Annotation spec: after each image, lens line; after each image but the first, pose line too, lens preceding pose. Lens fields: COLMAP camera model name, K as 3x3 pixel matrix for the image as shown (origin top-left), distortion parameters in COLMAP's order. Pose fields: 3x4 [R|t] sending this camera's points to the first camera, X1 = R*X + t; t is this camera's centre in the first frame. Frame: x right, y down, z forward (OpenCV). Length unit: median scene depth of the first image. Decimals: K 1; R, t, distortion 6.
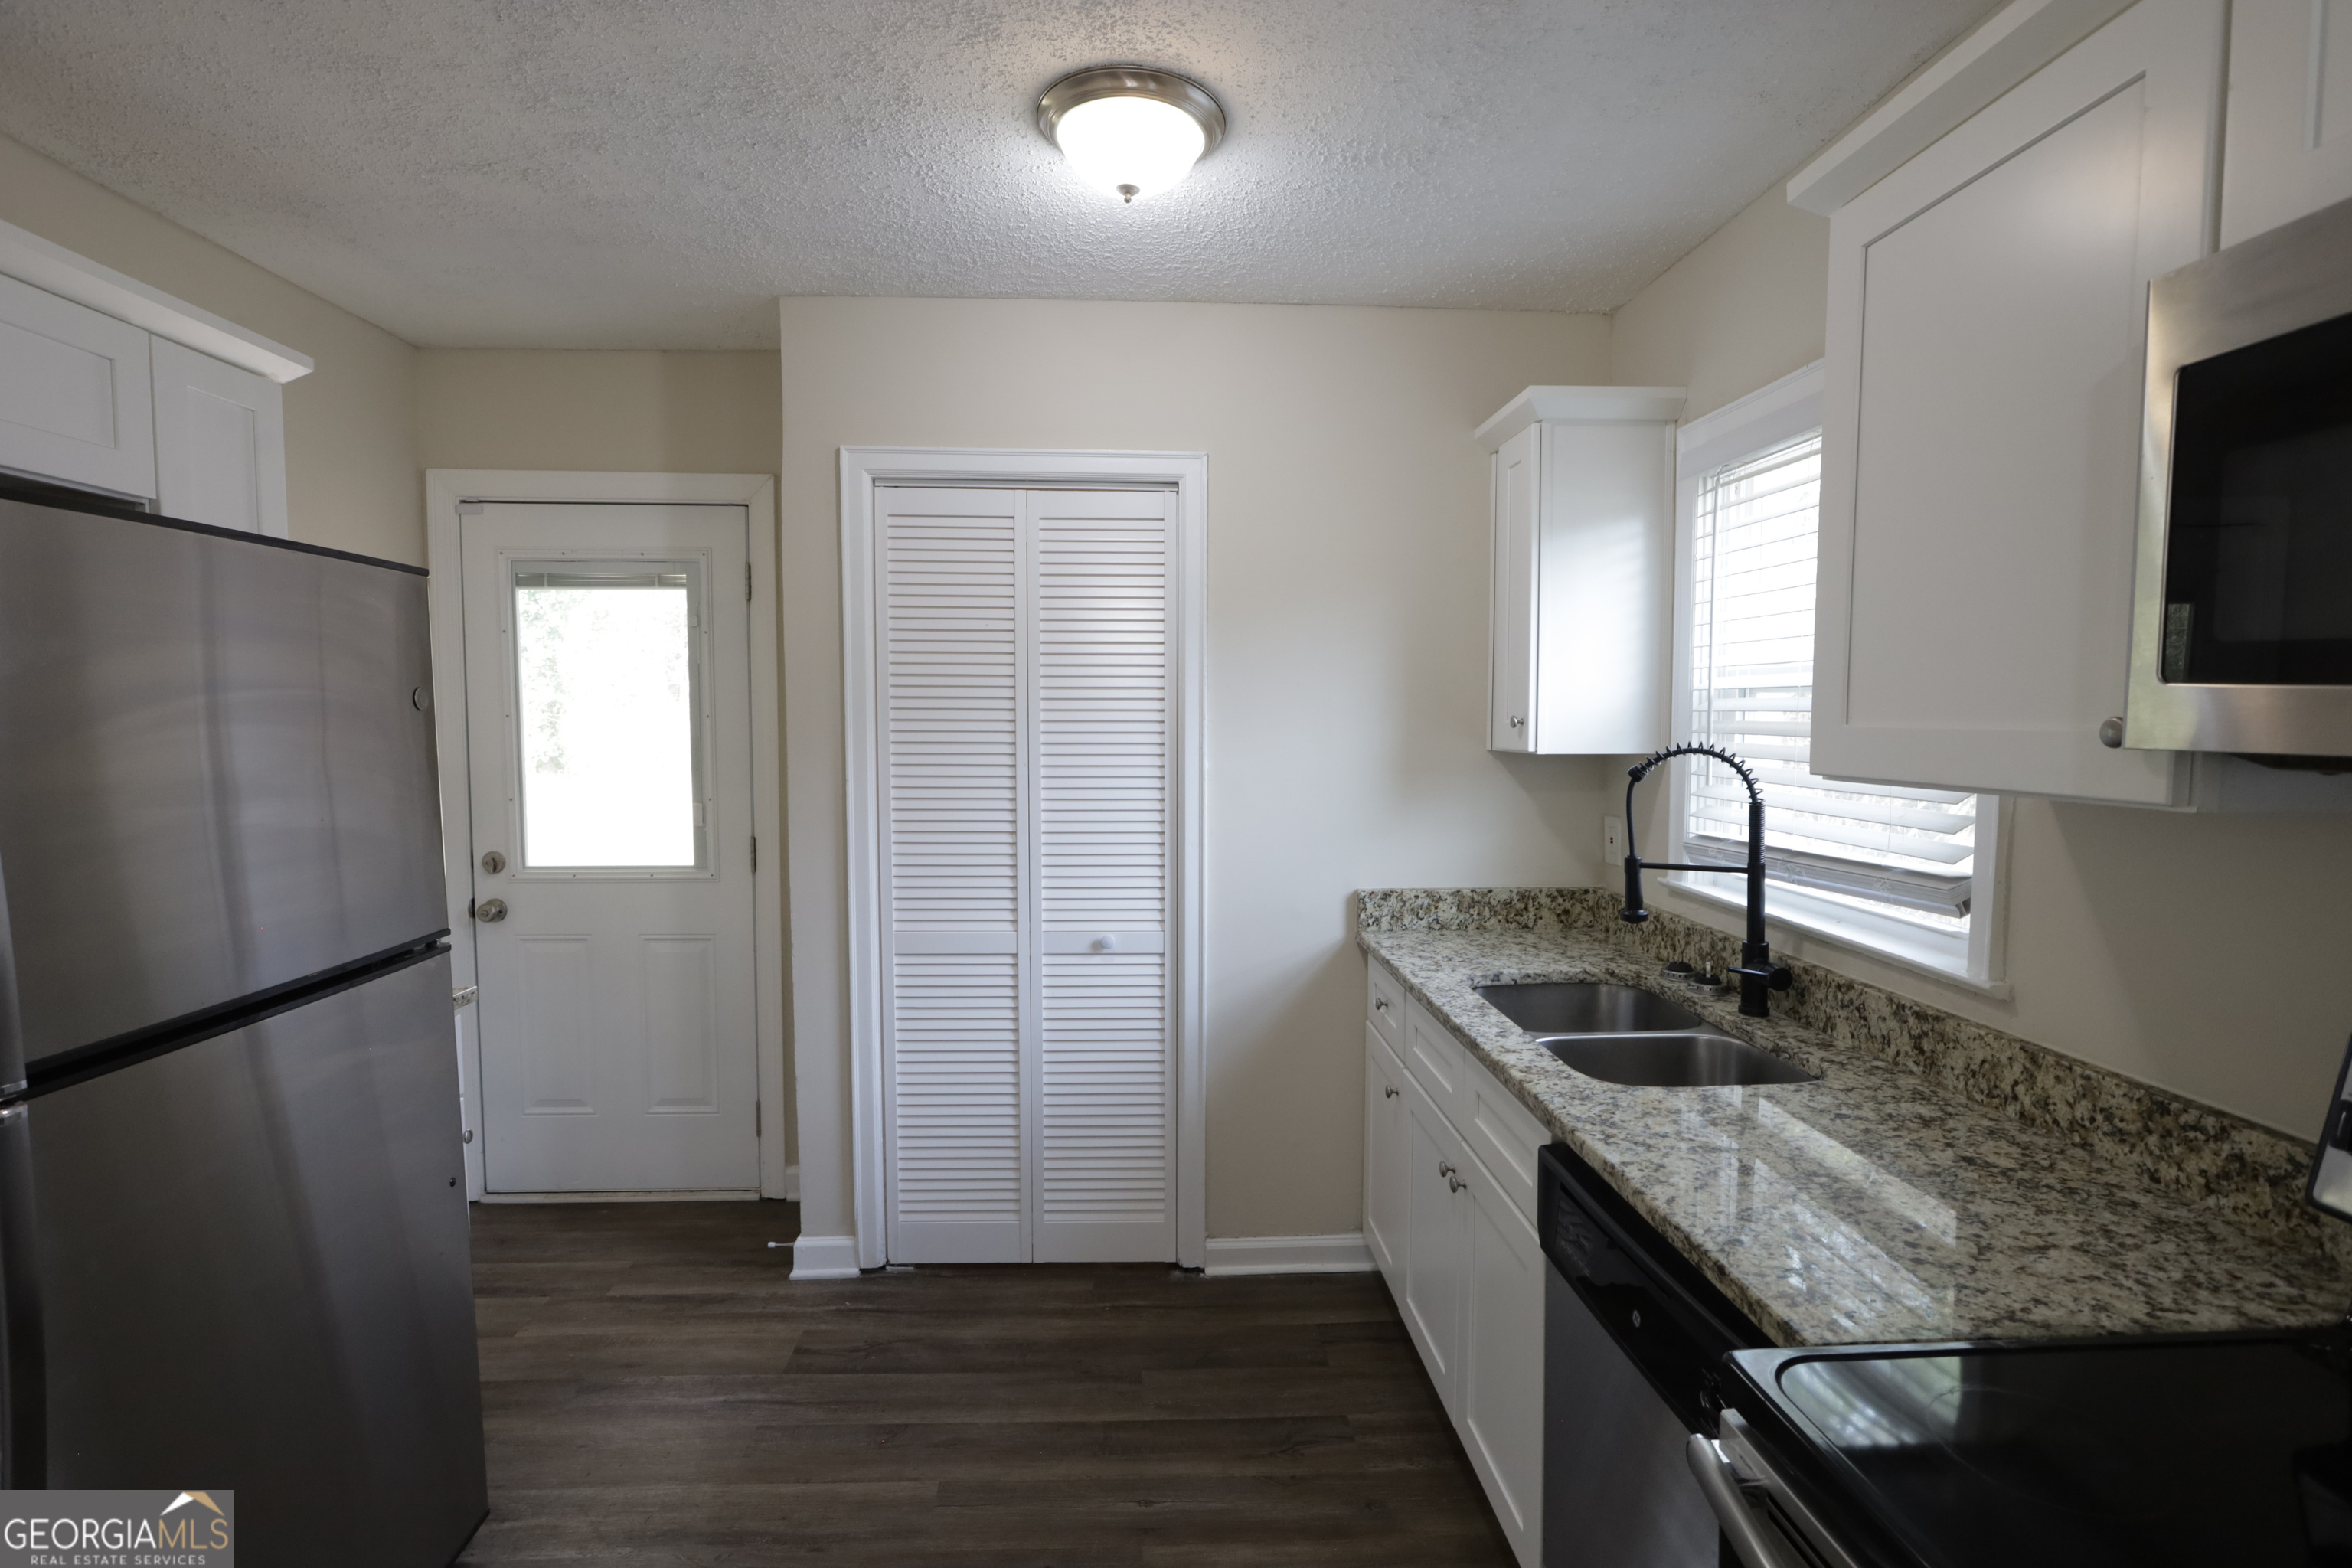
lens RADIAL K [[1127.8, 0, 1176.0], [0, 1127.8, 784.0], [0, 0, 1]] dist [-0.002458, -0.000451]
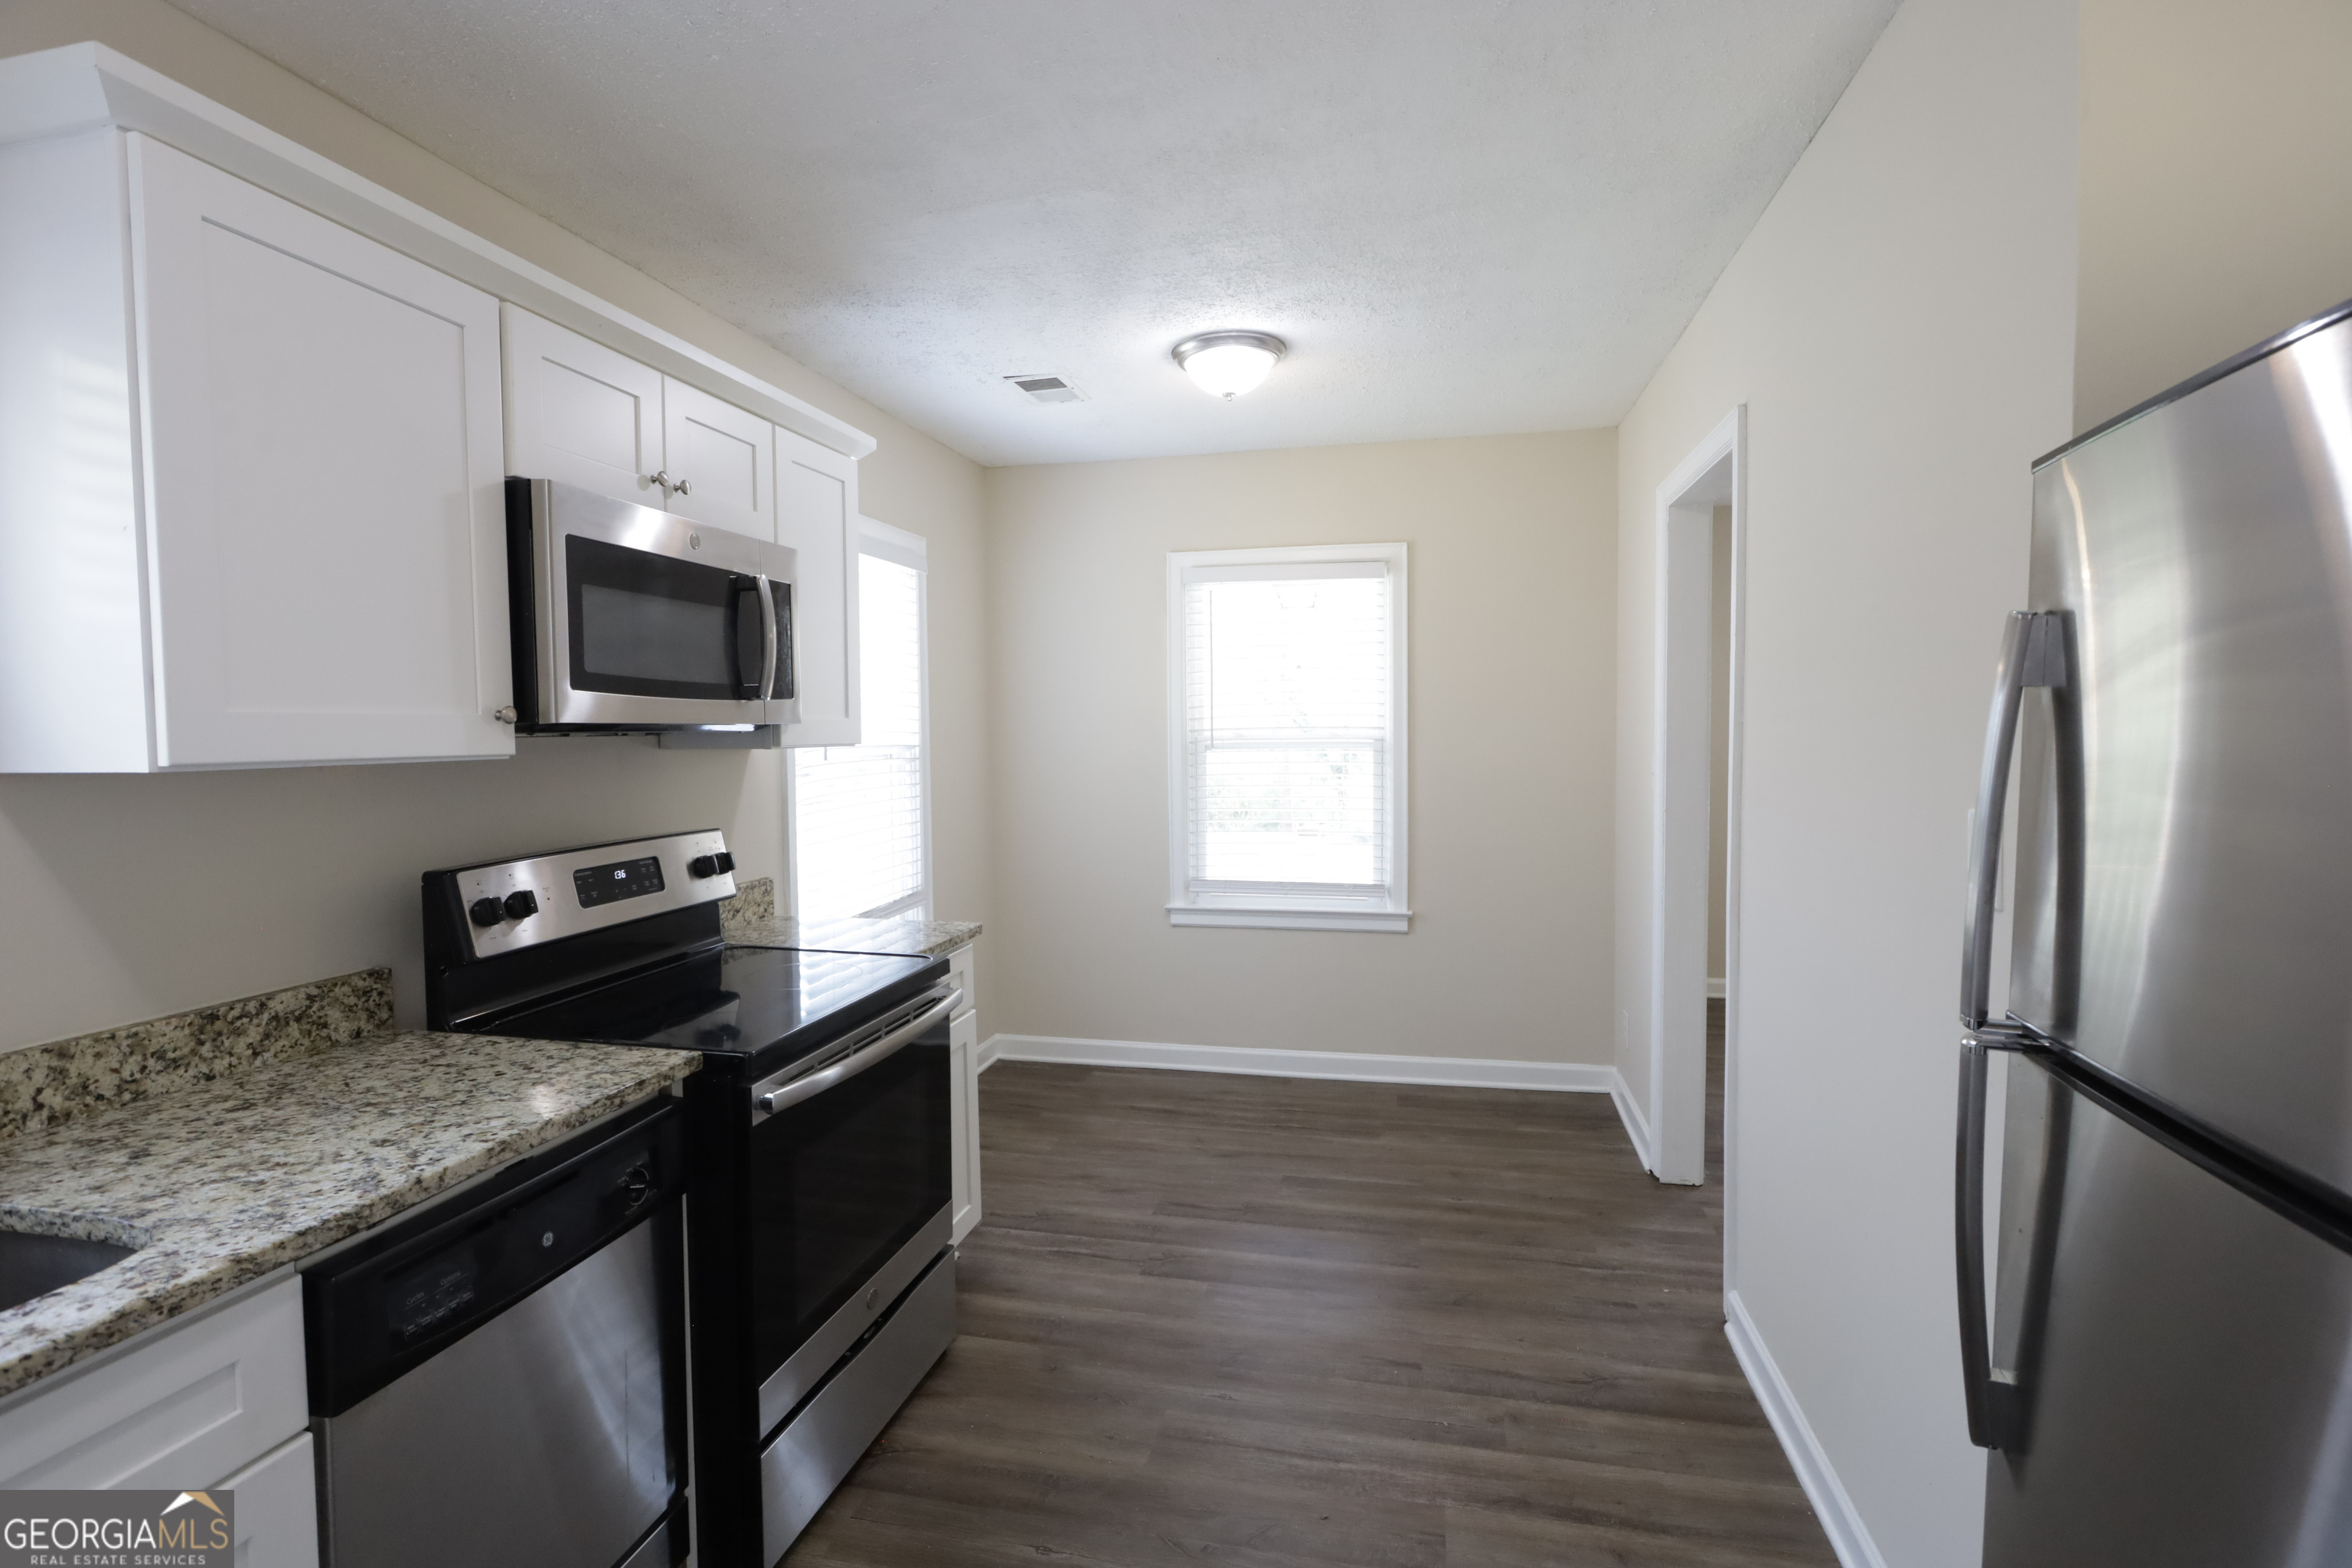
lens RADIAL K [[1127.8, 0, 1176.0], [0, 1127.8, 784.0], [0, 0, 1]] dist [-0.002458, -0.000451]
pose [[-0.962923, -0.004680, 0.269736, -0.469093], [0.025554, 0.993772, 0.108465, -0.076377], [-0.268564, 0.111336, -0.956806, 1.762669]]
